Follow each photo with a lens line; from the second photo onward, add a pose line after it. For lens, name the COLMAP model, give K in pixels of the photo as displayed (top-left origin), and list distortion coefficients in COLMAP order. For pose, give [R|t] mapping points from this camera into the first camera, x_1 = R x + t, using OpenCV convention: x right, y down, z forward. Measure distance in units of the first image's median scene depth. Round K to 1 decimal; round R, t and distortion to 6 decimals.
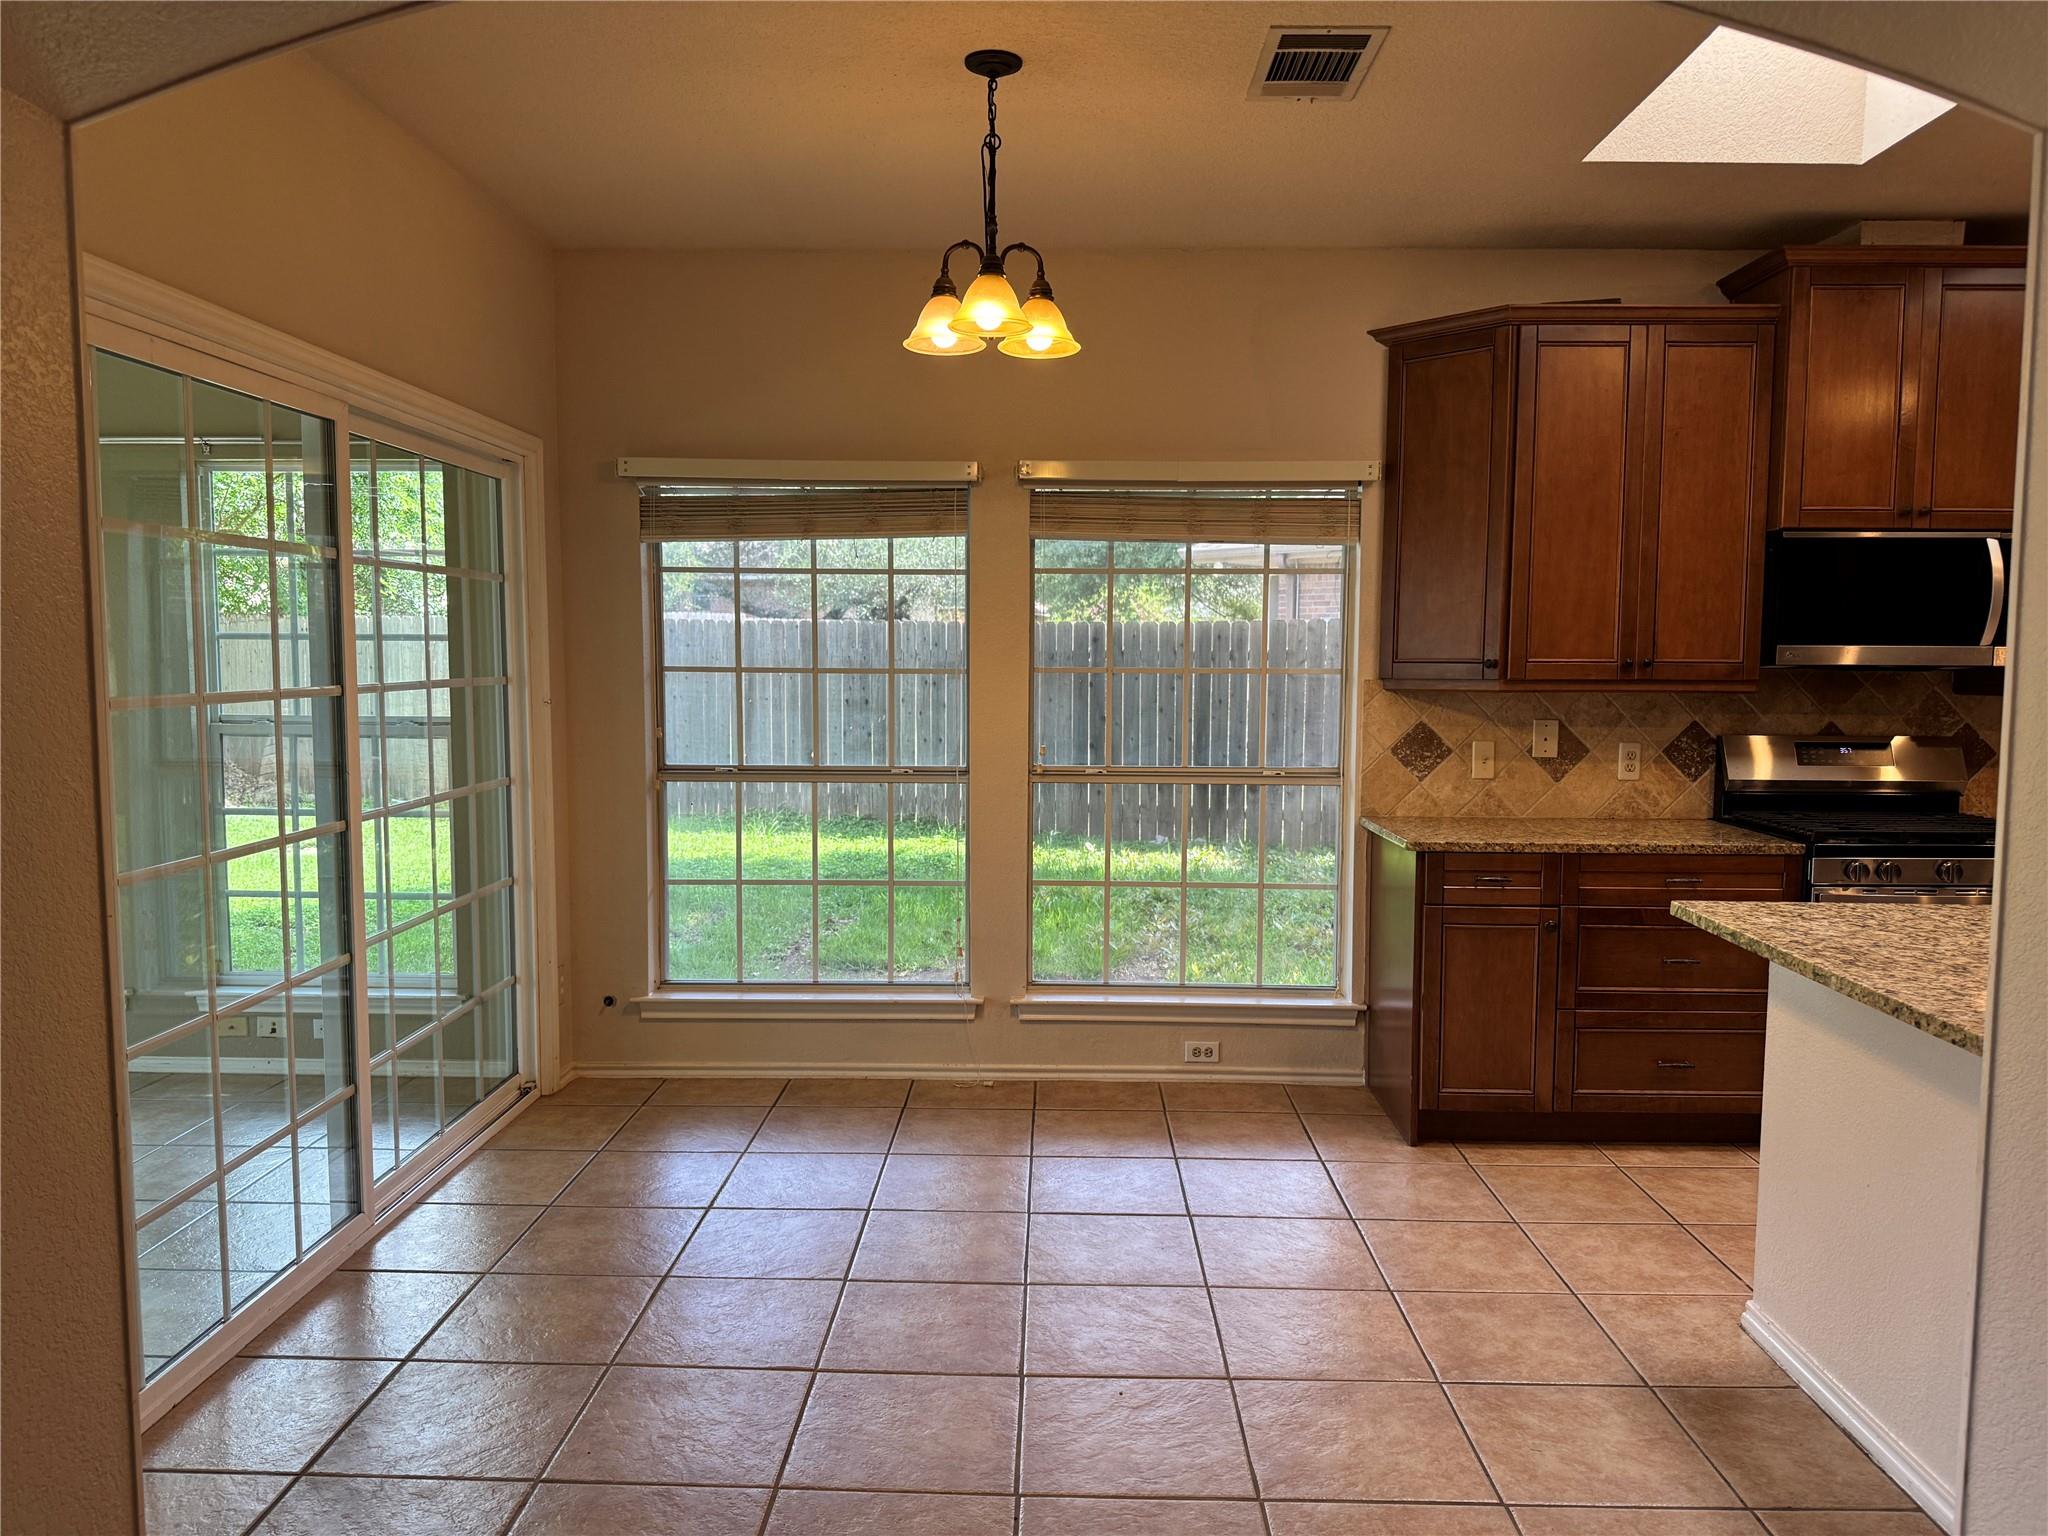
lens RADIAL K [[1426.8, 0, 1024.0], [0, 1426.8, 768.0], [0, 0, 1]] dist [-0.005874, -0.003713]
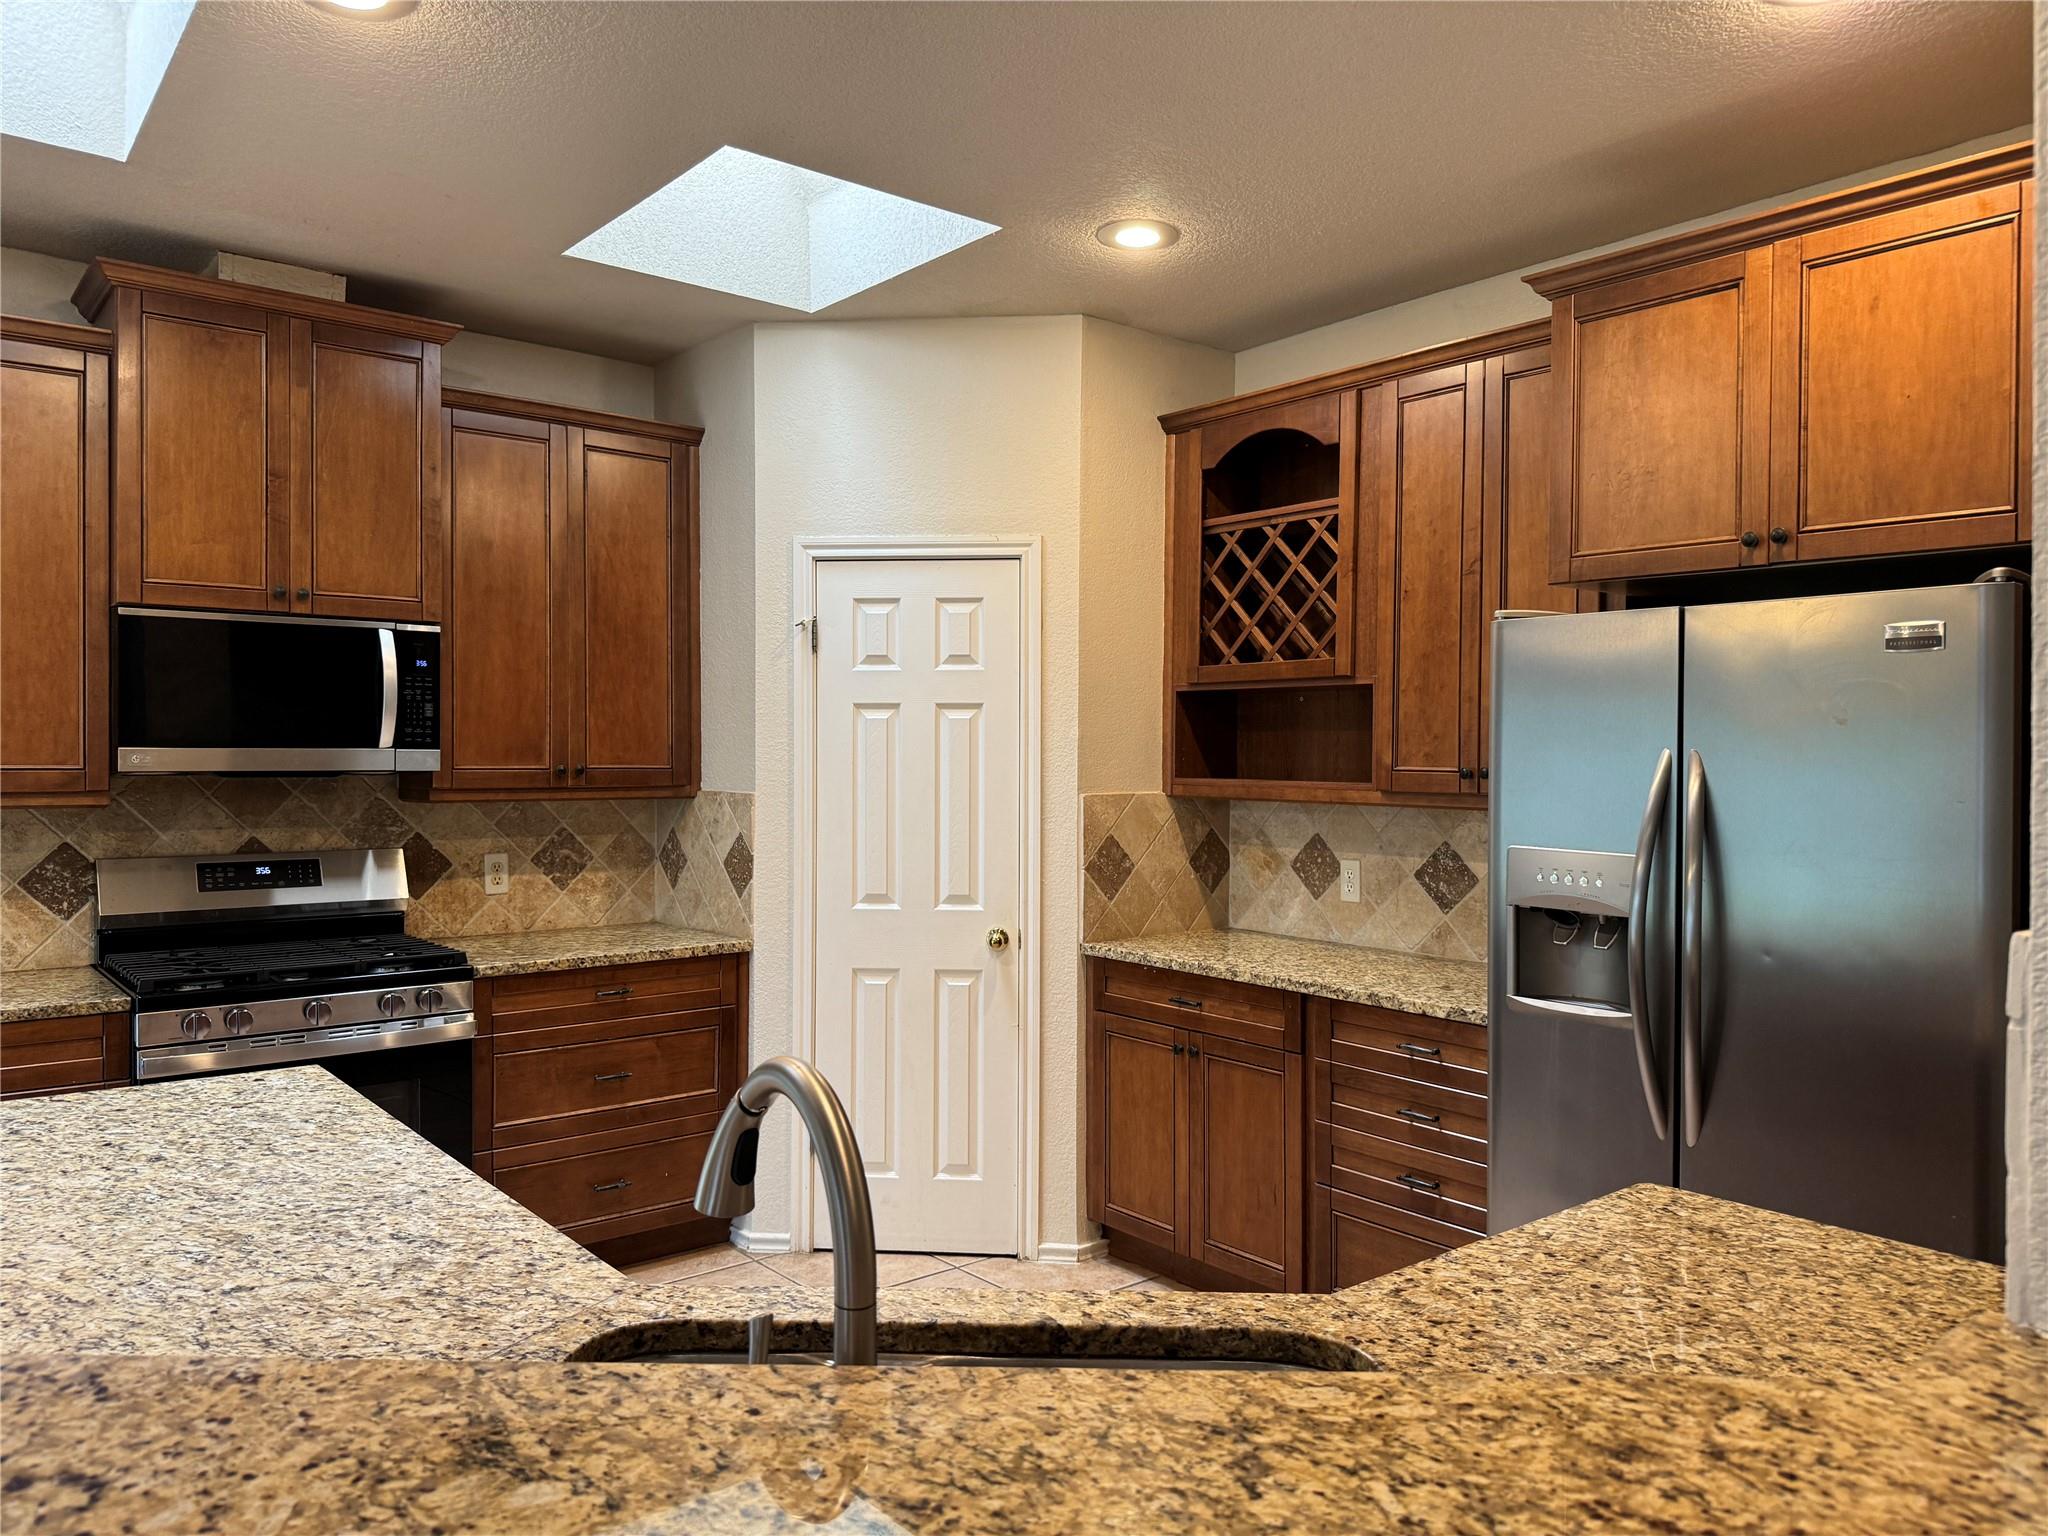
lens RADIAL K [[1519.4, 0, 1024.0], [0, 1519.4, 768.0], [0, 0, 1]] dist [0.071577, -0.001201]
pose [[0.779156, -0.007878, 0.626781, 0.349158], [0.054811, 0.996947, -0.055605, 0.003058], [-0.624429, 0.077679, 0.777209, -0.005778]]
